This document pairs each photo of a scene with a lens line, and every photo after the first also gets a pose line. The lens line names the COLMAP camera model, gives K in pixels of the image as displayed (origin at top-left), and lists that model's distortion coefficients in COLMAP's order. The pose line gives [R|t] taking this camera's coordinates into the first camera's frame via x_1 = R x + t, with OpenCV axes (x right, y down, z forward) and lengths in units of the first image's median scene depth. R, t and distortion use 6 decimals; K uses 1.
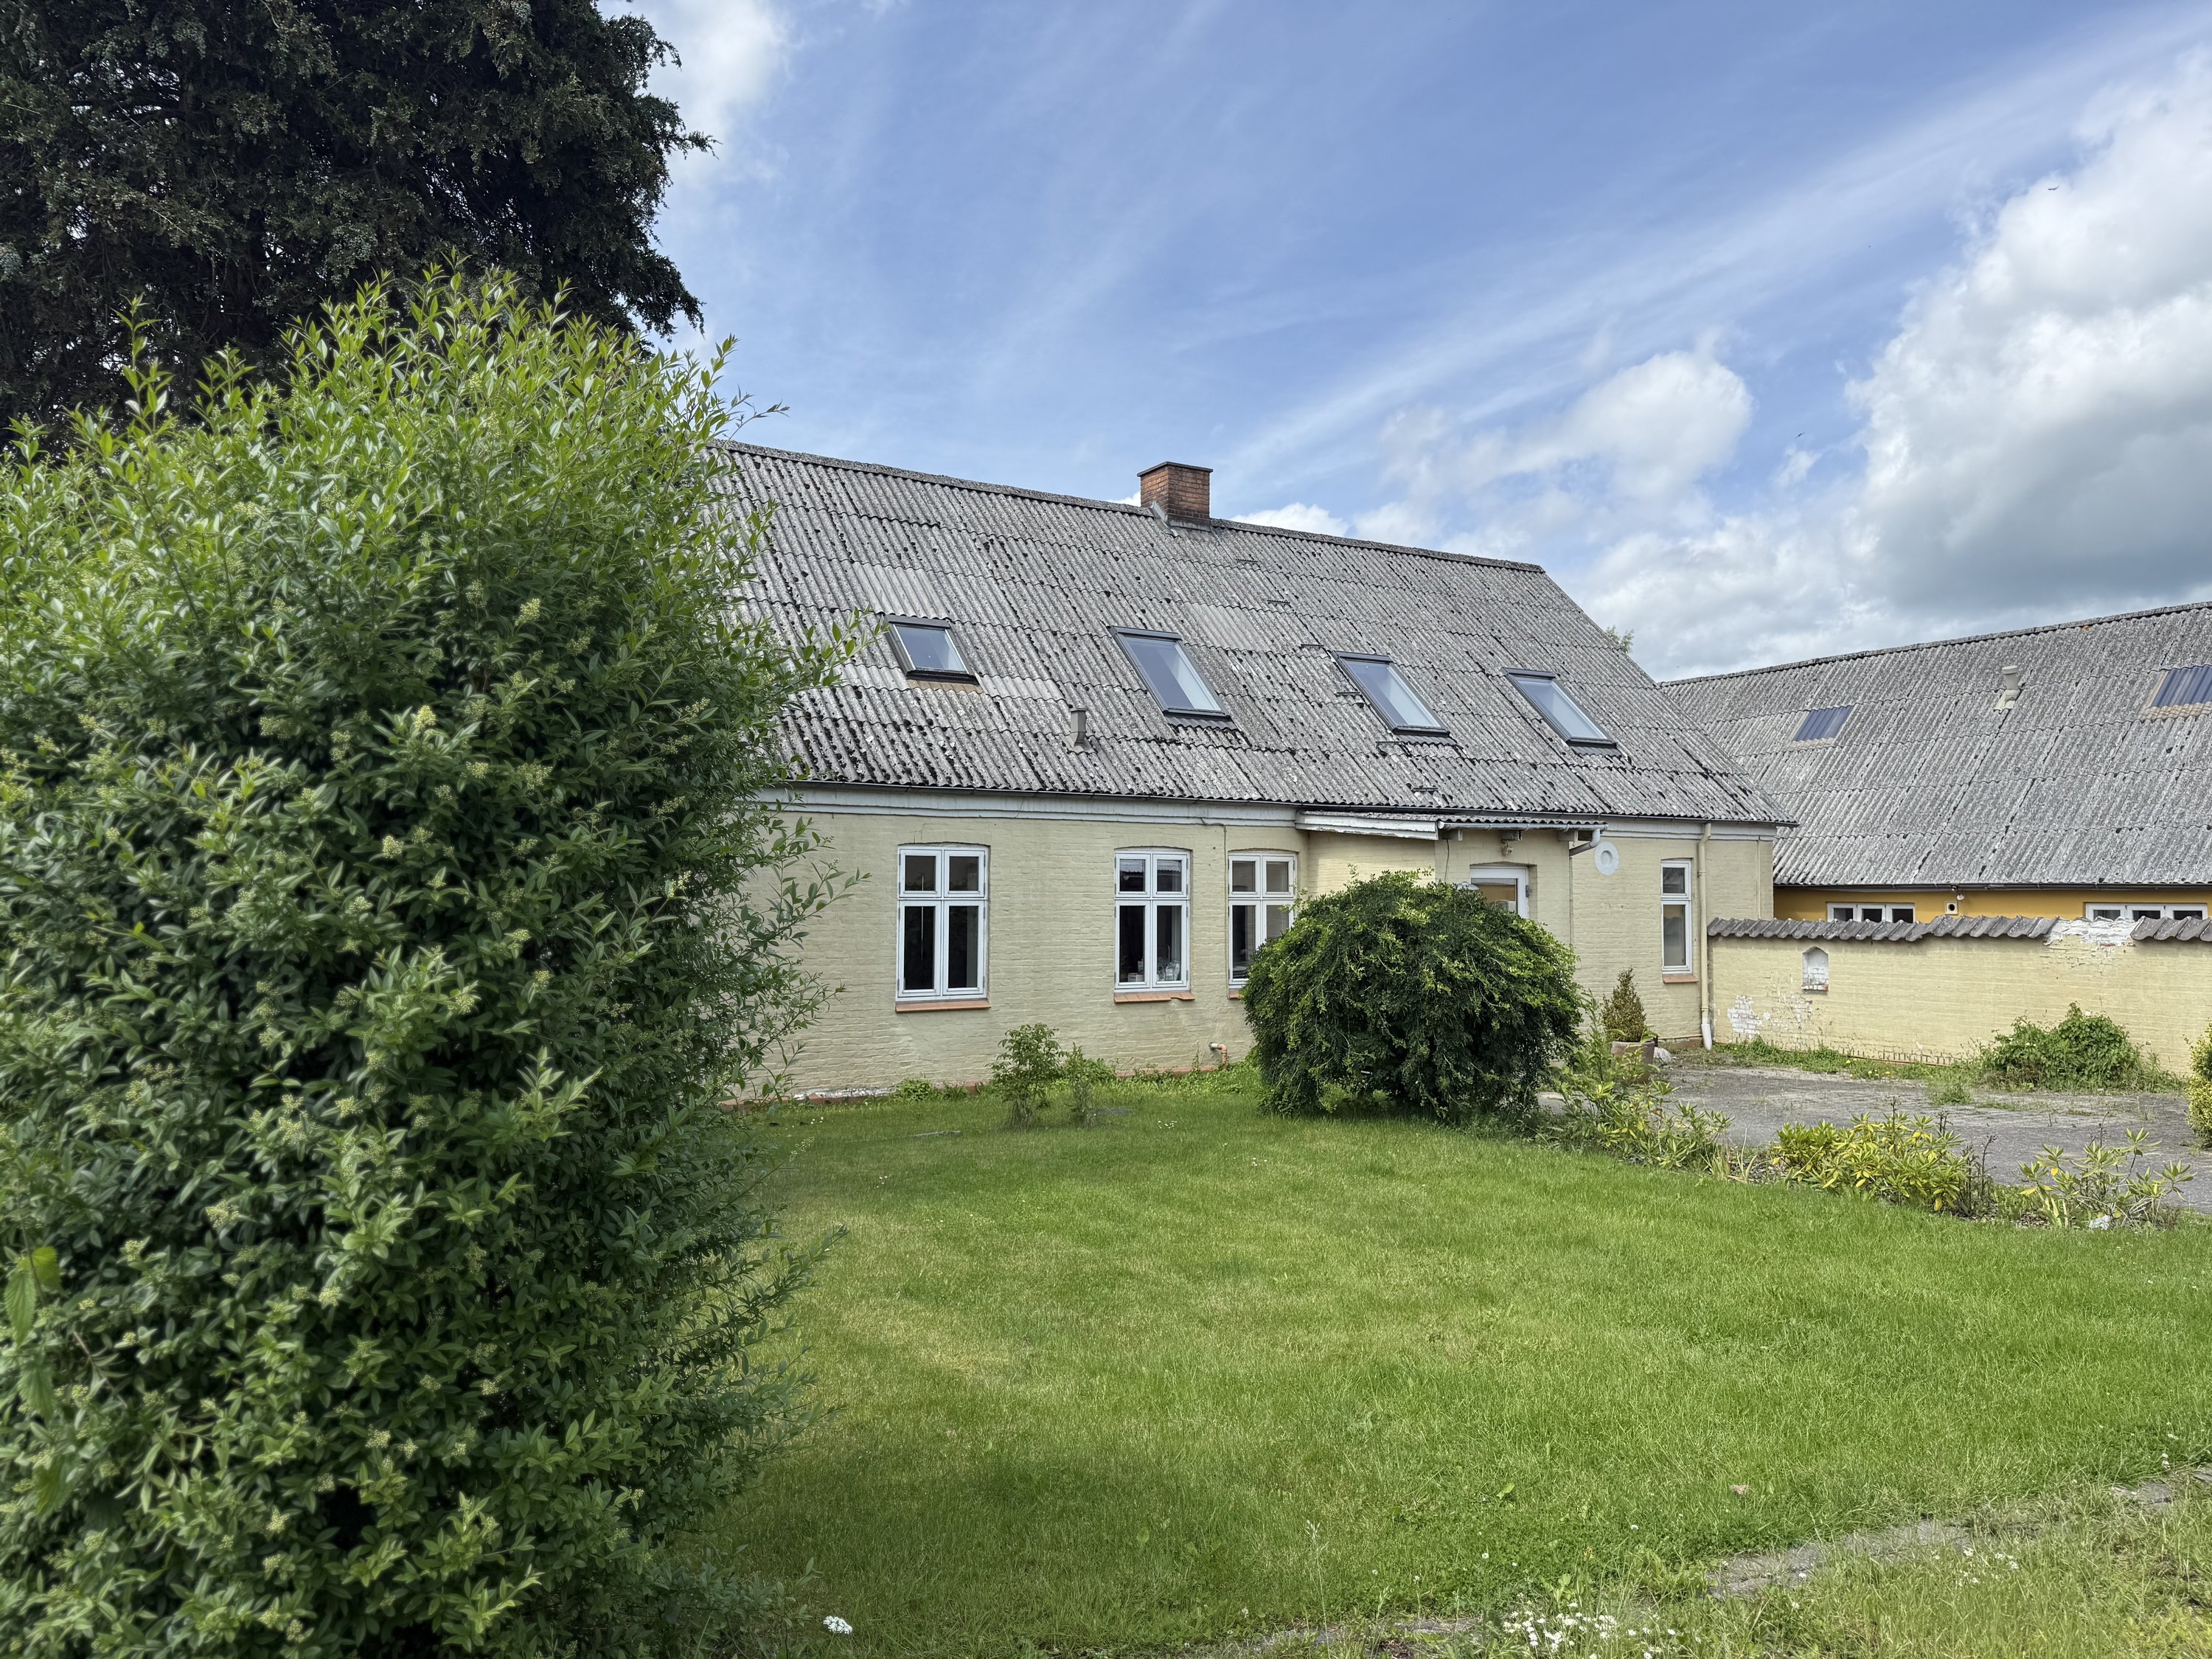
lens RADIAL K [[1597.3, 0, 1106.0], [0, 1597.3, 829.5], [0, 0, 1]] dist [0.072995, -0.207193]
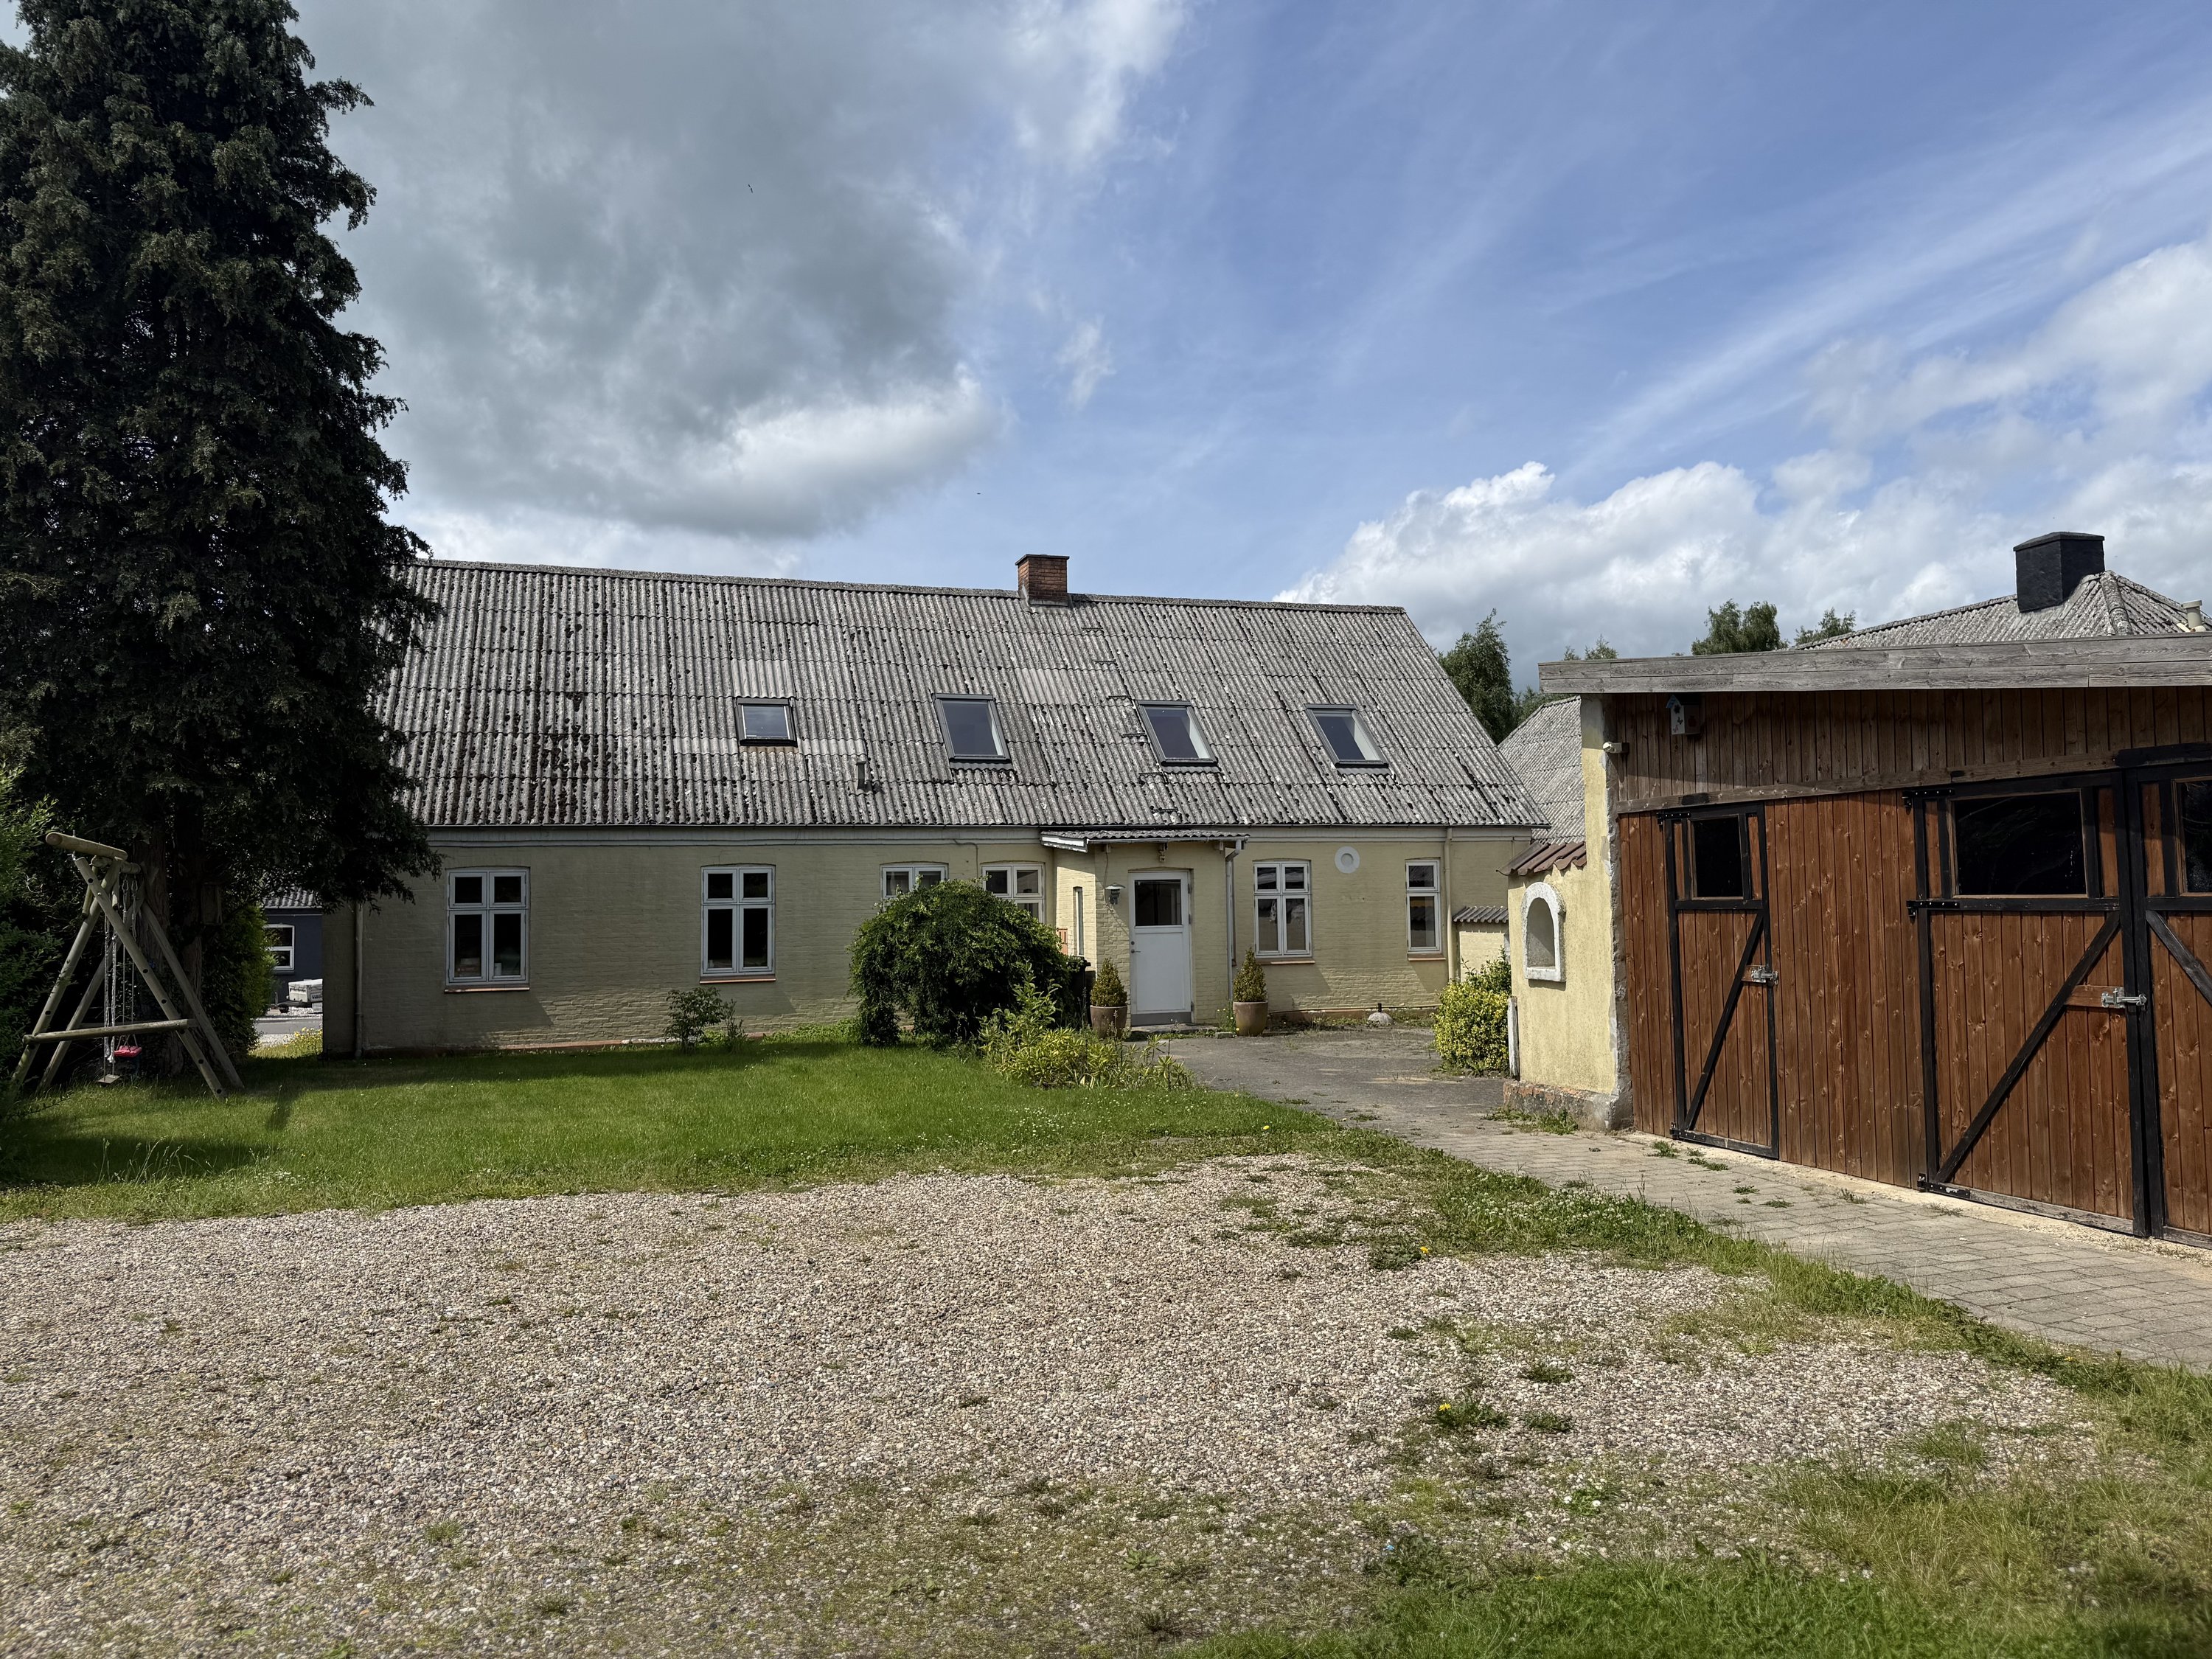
lens RADIAL K [[1597.3, 0, 1106.0], [0, 1597.3, 829.5], [0, 0, 1]] dist [0.072995, -0.207193]
pose [[0.970414, -0.027921, -0.239826, 0.497763], [0.027758, 0.999606, -0.004060, -0.006485], [0.239845, -0.002717, 0.970807, -0.267910]]
